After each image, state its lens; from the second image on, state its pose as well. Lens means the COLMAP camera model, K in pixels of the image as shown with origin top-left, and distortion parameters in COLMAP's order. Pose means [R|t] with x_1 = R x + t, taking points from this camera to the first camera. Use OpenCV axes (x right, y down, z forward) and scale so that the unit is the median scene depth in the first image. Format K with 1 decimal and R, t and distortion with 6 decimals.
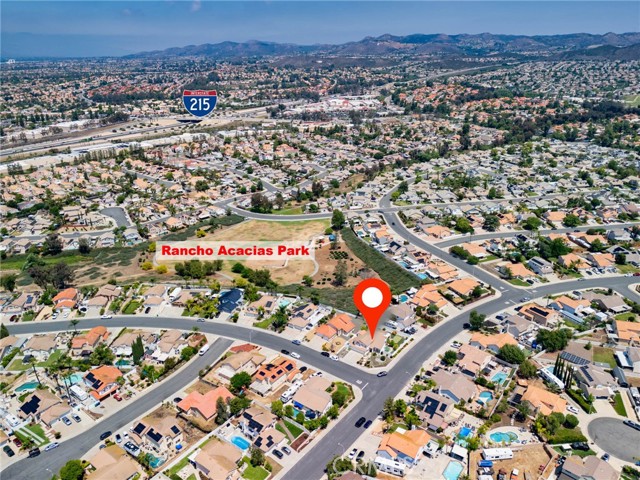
lens RADIAL K [[458.1, 0, 321.6], [0, 458.1, 244.0], [0, 0, 1]] dist [0.006690, -0.000340]
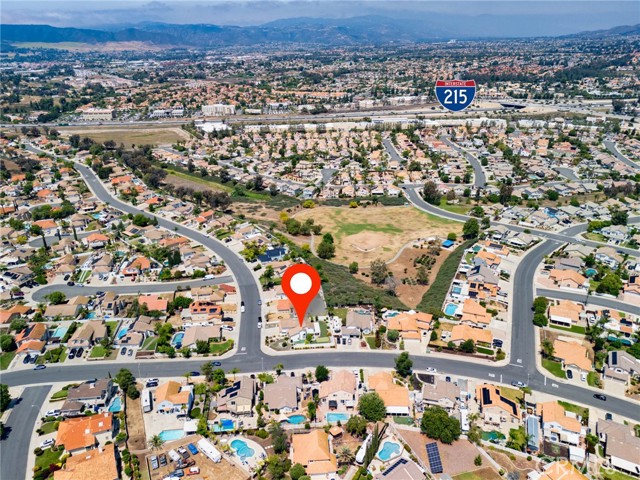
lens RADIAL K [[458.1, 0, 321.6], [0, 458.1, 244.0], [0, 0, 1]] dist [0.006690, -0.000340]
pose [[0.678264, 0.302998, -0.669440, 0.673013], [-0.277983, 0.949125, 0.147941, -0.113293], [0.680208, 0.085750, 0.727986, 0.250162]]
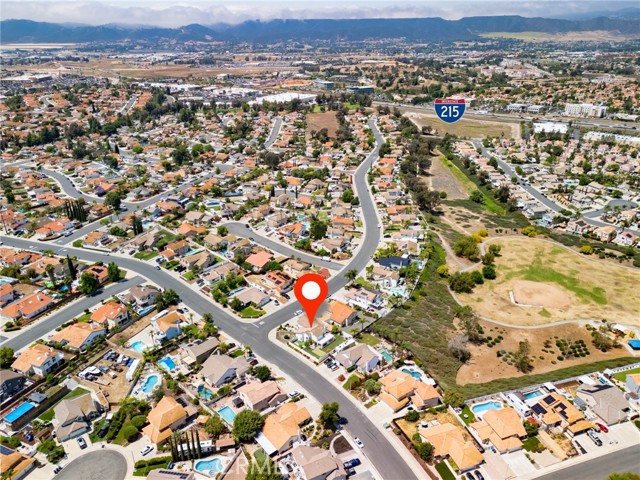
lens RADIAL K [[458.1, 0, 321.6], [0, 458.1, 244.0], [0, 0, 1]] dist [0.006690, -0.000340]
pose [[-0.108772, 0.424751, -0.898752, 0.800716], [-0.371351, 0.821299, 0.433090, -0.328218], [0.922099, 0.380861, 0.068397, 0.774091]]
